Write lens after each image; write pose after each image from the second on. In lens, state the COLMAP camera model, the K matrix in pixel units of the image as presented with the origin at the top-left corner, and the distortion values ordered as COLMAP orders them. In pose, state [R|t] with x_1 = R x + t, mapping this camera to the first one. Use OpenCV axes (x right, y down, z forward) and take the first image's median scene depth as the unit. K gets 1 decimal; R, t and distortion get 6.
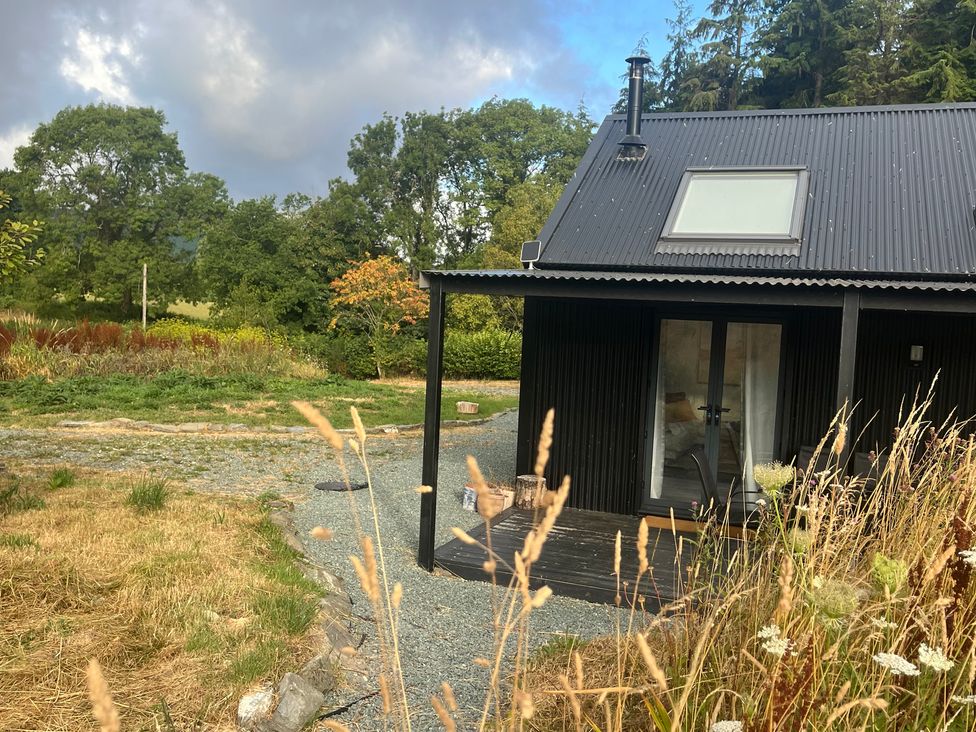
lens RADIAL K [[874.5, 0, 486.5], [0, 874.5, 370.9], [0, 0, 1]] dist [0.023395, -0.017407]
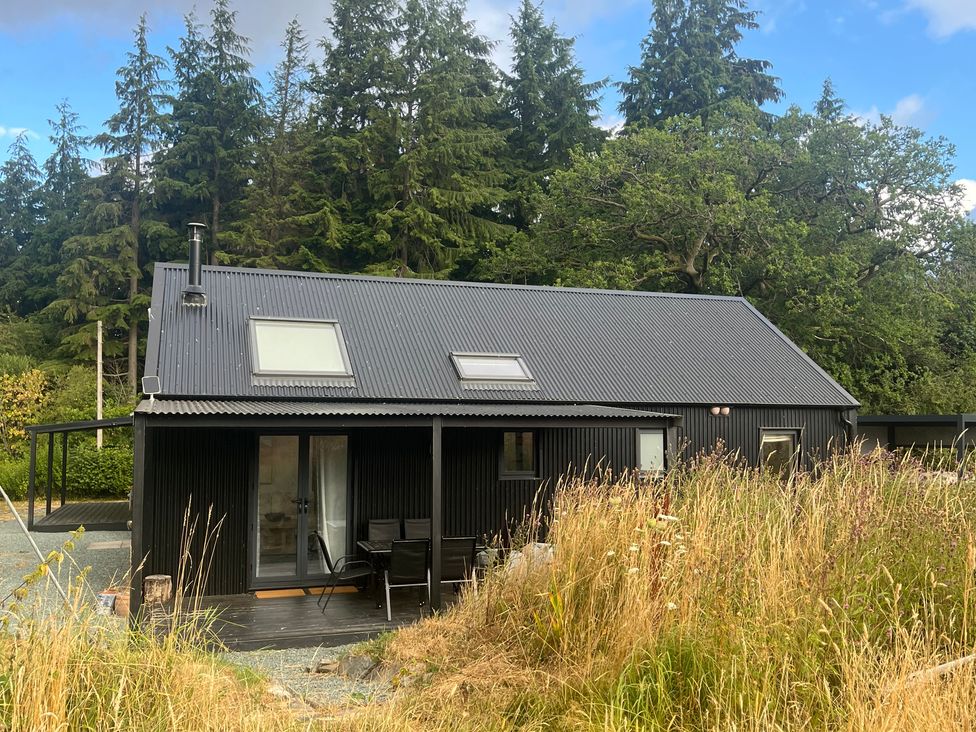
lens RADIAL K [[874.5, 0, 486.5], [0, 874.5, 370.9], [0, 0, 1]] dist [0.023395, -0.017407]
pose [[0.768188, -0.007111, 0.640184, -0.144176], [0.078466, 0.993446, -0.083120, -0.007958], [-0.635397, 0.114084, 0.763711, -0.084652]]
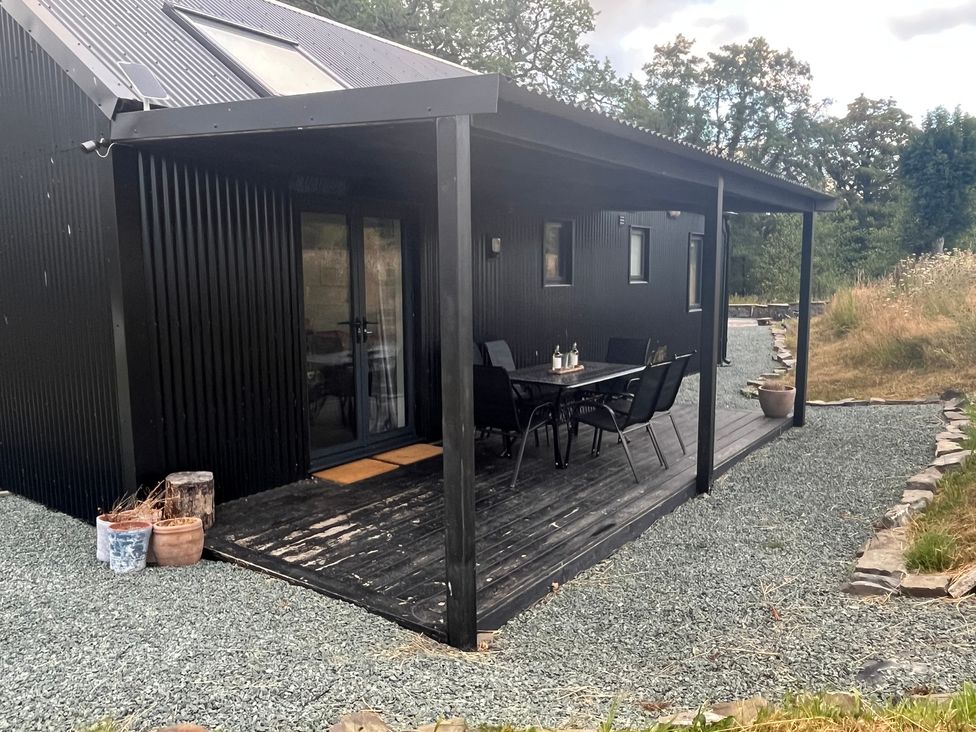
lens RADIAL K [[749.1, 0, 488.0], [0, 749.1, 366.0], [0, 0, 1]] dist [0.004387, -0.012402]
pose [[0.263232, -0.175097, 0.948709, -0.147491], [0.085137, 0.983771, 0.157946, -0.006795], [-0.960968, 0.039194, 0.273868, 0.262213]]
